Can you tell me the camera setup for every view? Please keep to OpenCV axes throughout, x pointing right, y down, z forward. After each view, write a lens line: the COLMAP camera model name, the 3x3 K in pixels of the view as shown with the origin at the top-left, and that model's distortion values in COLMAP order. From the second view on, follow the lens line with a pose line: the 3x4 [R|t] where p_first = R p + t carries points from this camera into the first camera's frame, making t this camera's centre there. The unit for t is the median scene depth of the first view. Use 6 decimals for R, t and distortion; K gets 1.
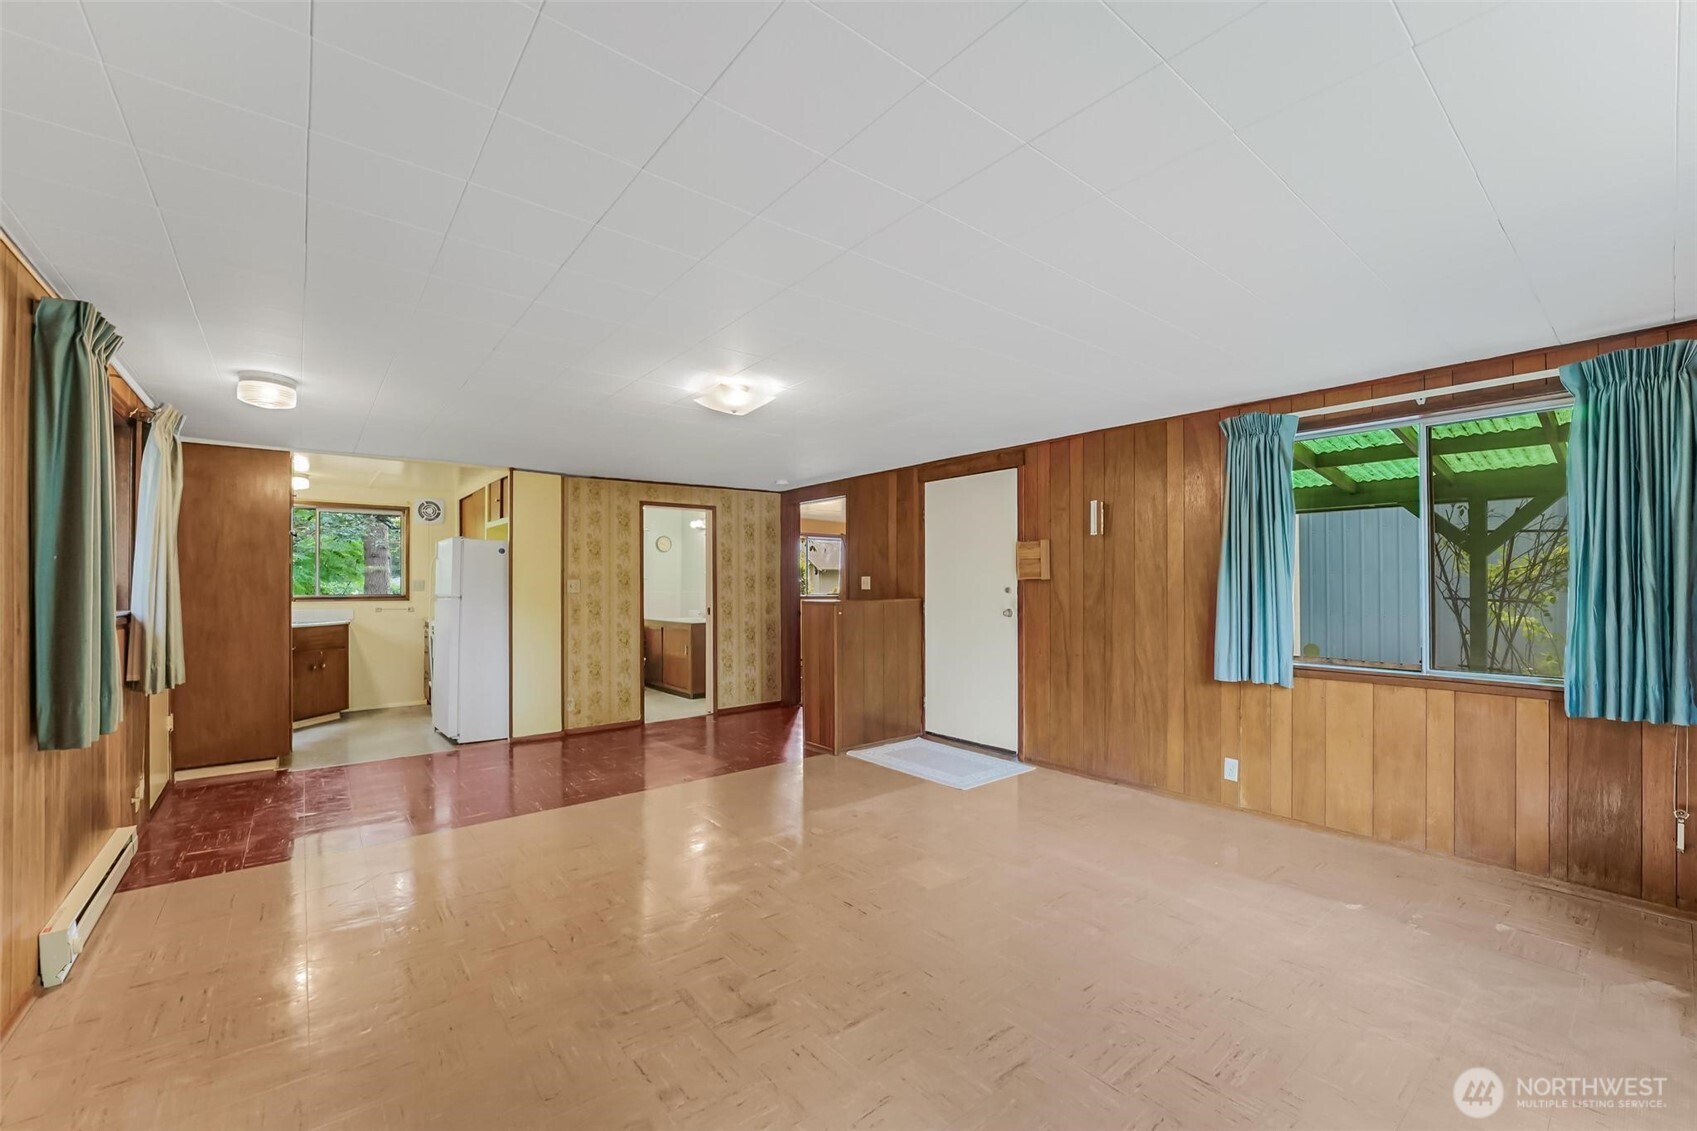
lens RADIAL K [[689.4, 0, 835.9], [0, 689.4, 576.8], [0, 0, 1]] dist [-0.022131, 0.000074]
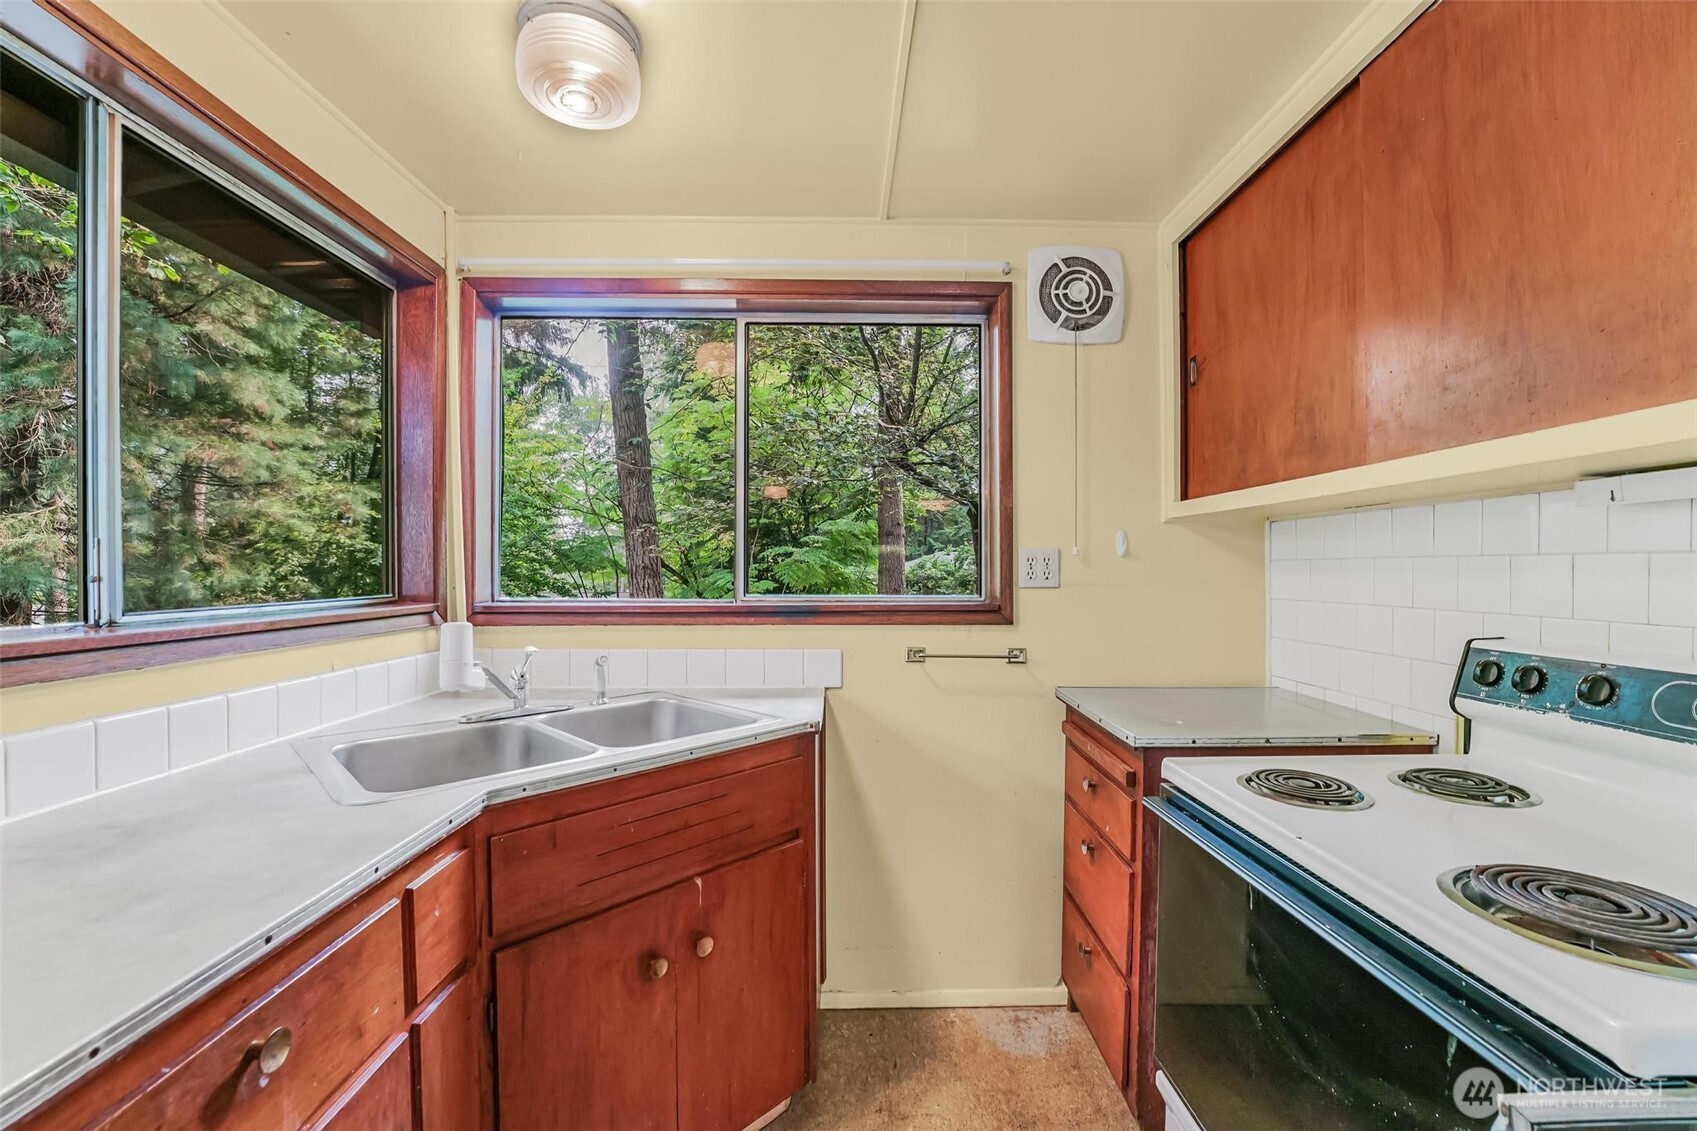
lens RADIAL K [[689.4, 0, 835.9], [0, 689.4, 576.8], [0, 0, 1]] dist [-0.022131, 0.000074]
pose [[0.785117, 0.011918, -0.619233, -0.439560], [0.000884, 0.999792, 0.020364, 0.008772], [0.619347, -0.016536, 0.784943, 0.639333]]
